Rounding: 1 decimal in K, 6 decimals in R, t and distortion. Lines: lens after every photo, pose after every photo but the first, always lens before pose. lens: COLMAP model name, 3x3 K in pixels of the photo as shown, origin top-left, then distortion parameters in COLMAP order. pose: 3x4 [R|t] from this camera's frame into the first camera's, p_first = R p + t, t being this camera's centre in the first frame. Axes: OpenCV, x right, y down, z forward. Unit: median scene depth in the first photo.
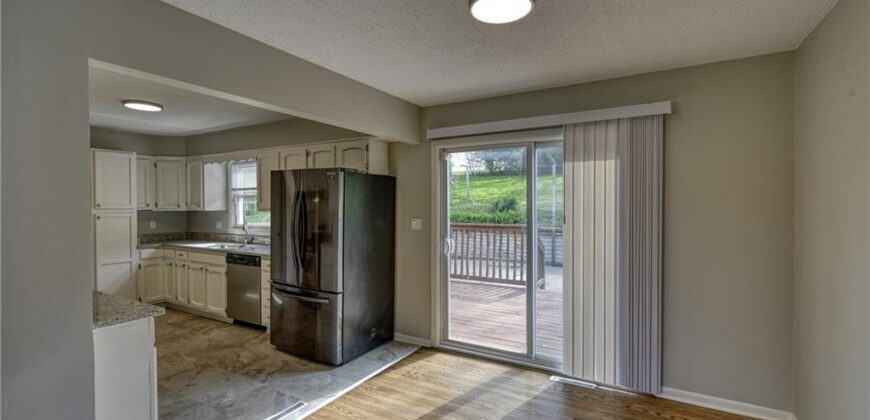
lens RADIAL K [[372.4, 0, 437.7], [0, 372.4, 210.7], [0, 0, 1]] dist [0.002641, 0.000210]
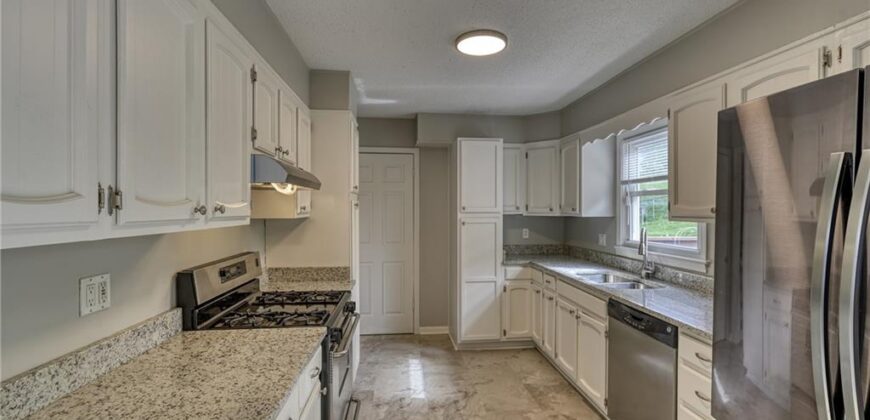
lens RADIAL K [[400.9, 0, 444.4], [0, 400.9, 212.2], [0, 0, 1]] dist [0.002338, 0.000292]
pose [[0.593783, 0.010886, -0.804551, -0.210793], [-0.017197, 0.999852, 0.000836, -0.004641], [0.804441, 0.013340, 0.593882, 0.403860]]
